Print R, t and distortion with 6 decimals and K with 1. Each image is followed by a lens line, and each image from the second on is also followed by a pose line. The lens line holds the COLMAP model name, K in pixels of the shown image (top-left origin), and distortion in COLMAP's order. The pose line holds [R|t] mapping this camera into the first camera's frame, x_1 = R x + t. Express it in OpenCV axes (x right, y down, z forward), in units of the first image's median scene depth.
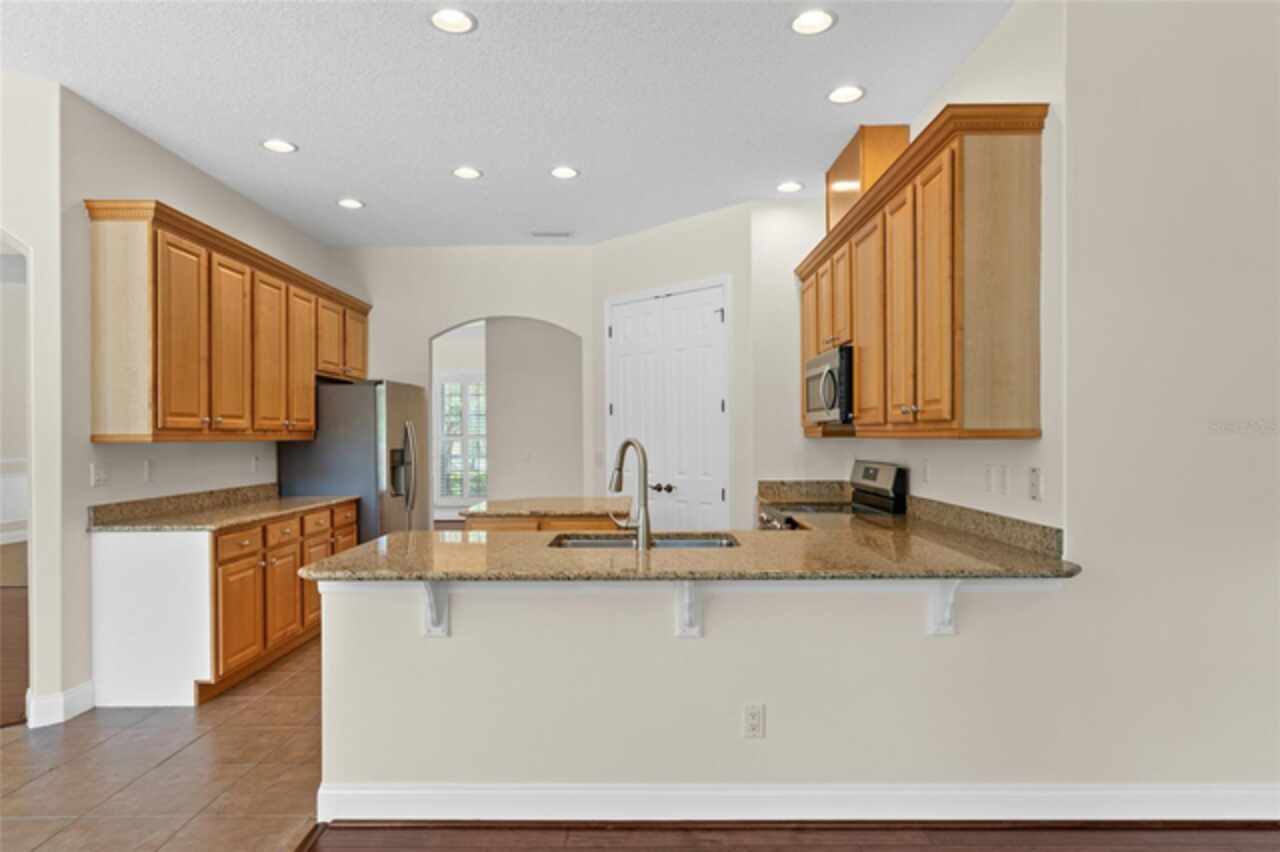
lens RADIAL K [[753.4, 0, 639.4], [0, 753.4, 435.9], [0, 0, 1]] dist [-0.006473, 0.009706]
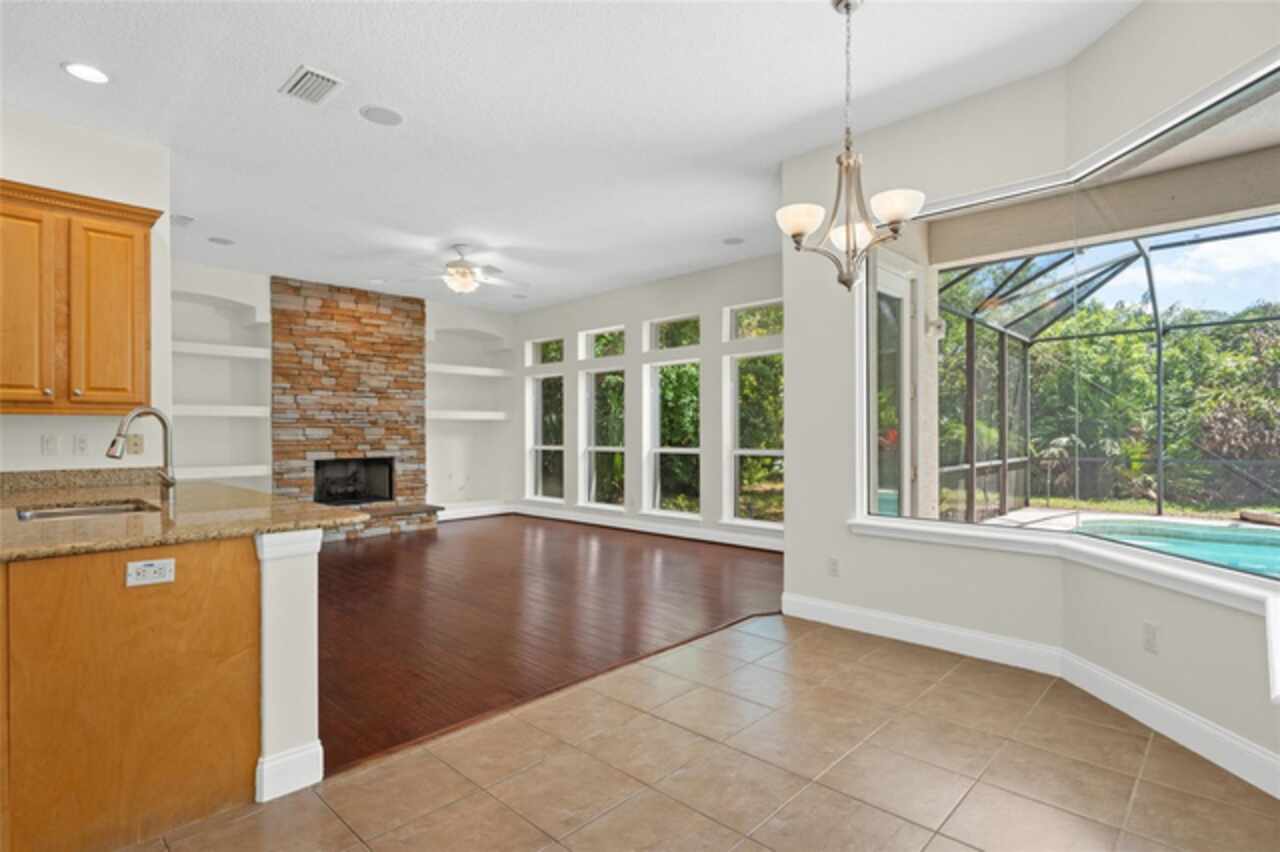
lens RADIAL K [[638.2, 0, 646.2], [0, 638.2, 431.1], [0, 0, 1]] dist [0.000813, 0.001295]
pose [[-0.735708, 0.010399, 0.677219, -0.890149], [0.008216, 0.999946, -0.006429, 0.038038], [-0.677249, 0.000834, -0.735754, 0.893639]]
